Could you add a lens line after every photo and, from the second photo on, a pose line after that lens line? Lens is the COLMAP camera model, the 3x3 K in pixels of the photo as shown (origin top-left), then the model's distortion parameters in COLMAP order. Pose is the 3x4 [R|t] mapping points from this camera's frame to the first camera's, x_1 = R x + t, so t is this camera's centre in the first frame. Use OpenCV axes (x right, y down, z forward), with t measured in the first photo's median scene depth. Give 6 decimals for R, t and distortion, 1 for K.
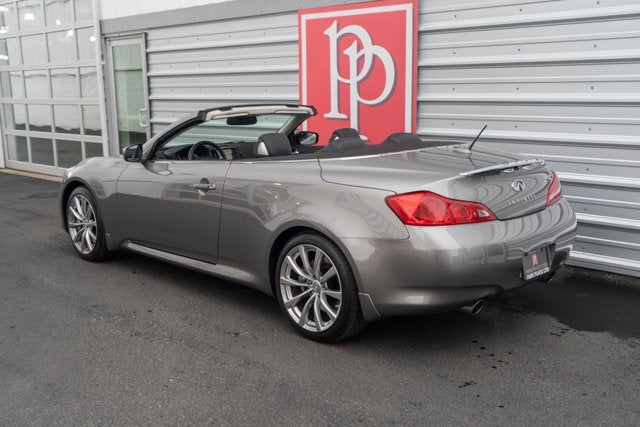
lens RADIAL K [[705.6, 0, 320.0], [0, 705.6, 213.5], [0, 0, 1]] dist [0.013158, 0.027799]
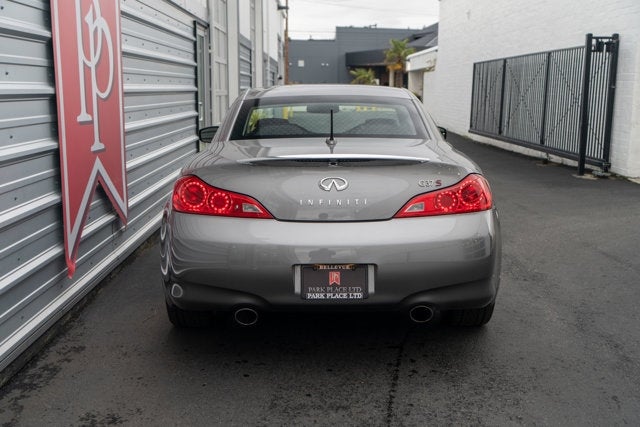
lens RADIAL K [[767.4, 0, 320.0], [0, 767.4, 213.5], [0, 0, 1]] dist [0.015384, 0.018548]
pose [[-0.702171, -0.101426, 0.704747, -0.639999], [0.138172, 0.951575, 0.274616, -0.225523], [-0.698472, 0.290204, -0.654154, 1.380142]]
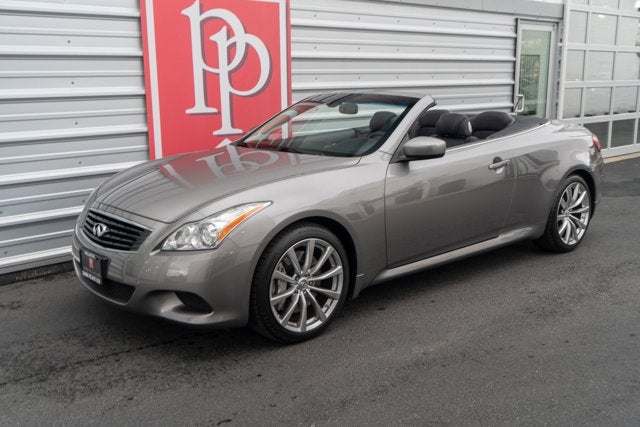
lens RADIAL K [[646.4, 0, 320.0], [0, 646.4, 213.5], [0, 0, 1]] dist [0.004981, 0.012917]
pose [[0.076684, -0.192984, 0.978201, -0.802356], [0.192416, 0.965511, 0.175396, -0.133095], [-0.978313, 0.174772, 0.111172, 0.823955]]
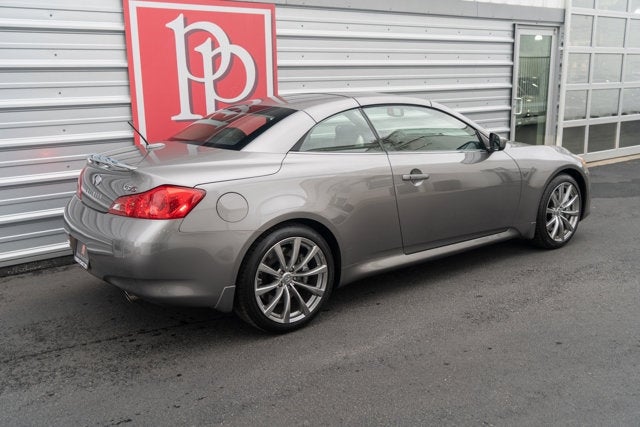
lens RADIAL K [[595.5, 0, 320.0], [0, 595.5, 213.5], [0, 0, 1]] dist [0.009769, 0.017001]
pose [[0.161441, -0.205420, 0.965267, -0.765362], [0.198876, 0.964803, 0.172059, -0.121433], [-0.966636, 0.164191, 0.196612, 0.726085]]
